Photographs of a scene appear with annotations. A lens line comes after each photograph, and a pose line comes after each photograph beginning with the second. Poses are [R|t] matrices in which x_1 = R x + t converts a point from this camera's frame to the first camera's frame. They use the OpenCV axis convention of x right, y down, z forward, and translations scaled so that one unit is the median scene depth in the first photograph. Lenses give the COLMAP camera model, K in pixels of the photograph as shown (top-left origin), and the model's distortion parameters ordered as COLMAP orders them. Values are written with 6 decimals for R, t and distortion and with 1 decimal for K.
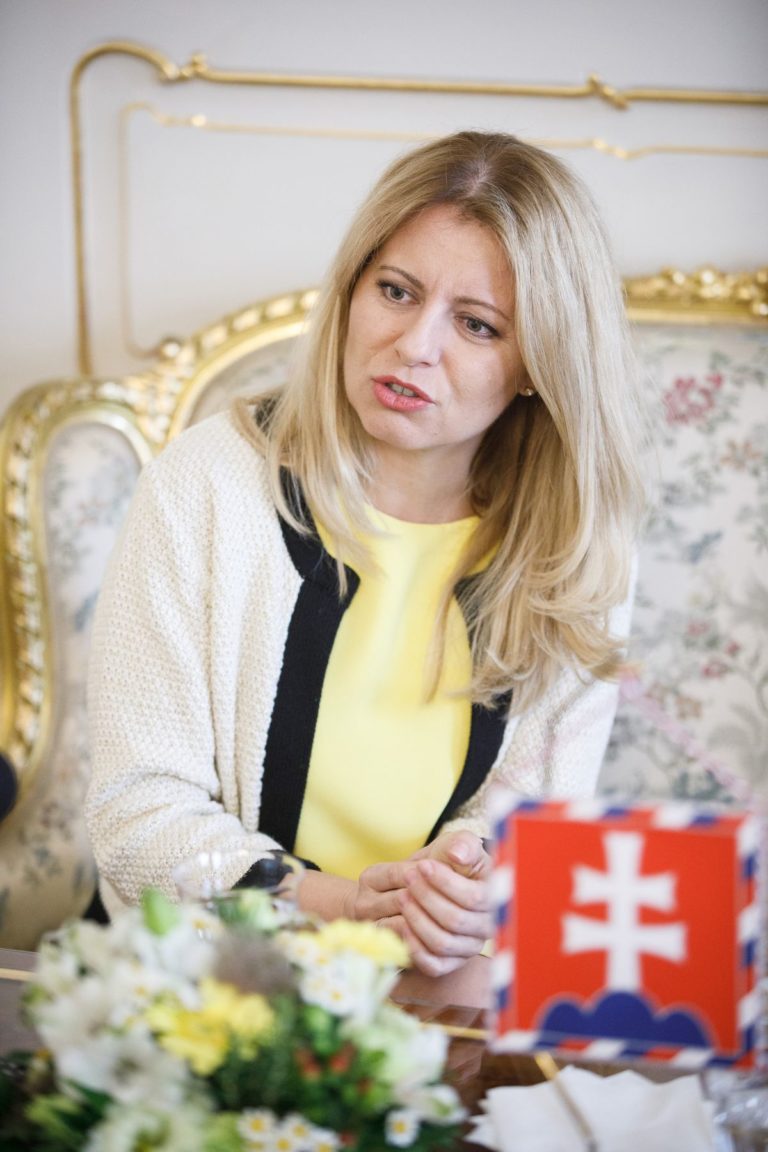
lens RADIAL K [[3700.4, 0, 378.7], [0, 3700.4, 570.3], [0, 0, 1]] dist [0.103134, 0.000000]
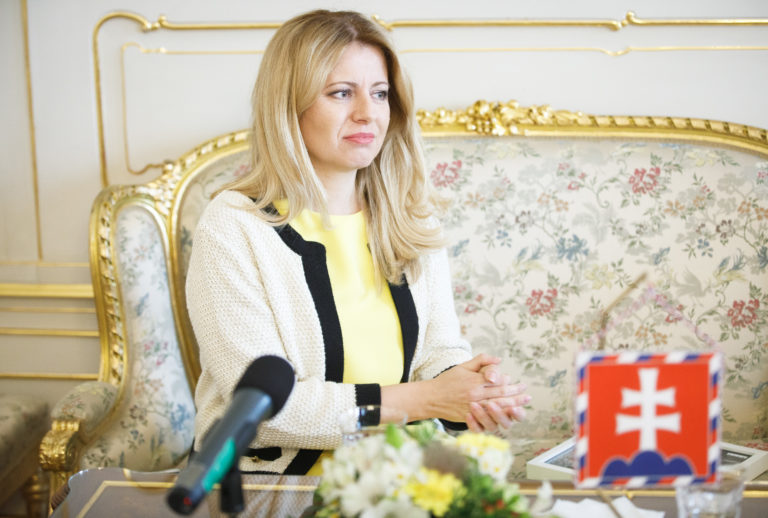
lens RADIAL K [[1805.6, 0, 390.2], [0, 1805.6, 256.7], [0, 0, 1]] dist [-0.212486, 0.000000]
pose [[0.973022, -0.070621, 0.219637, -0.159574], [0.075782, 0.997009, -0.015155, 0.010162], [-0.217910, 0.031391, 0.975464, 0.069744]]
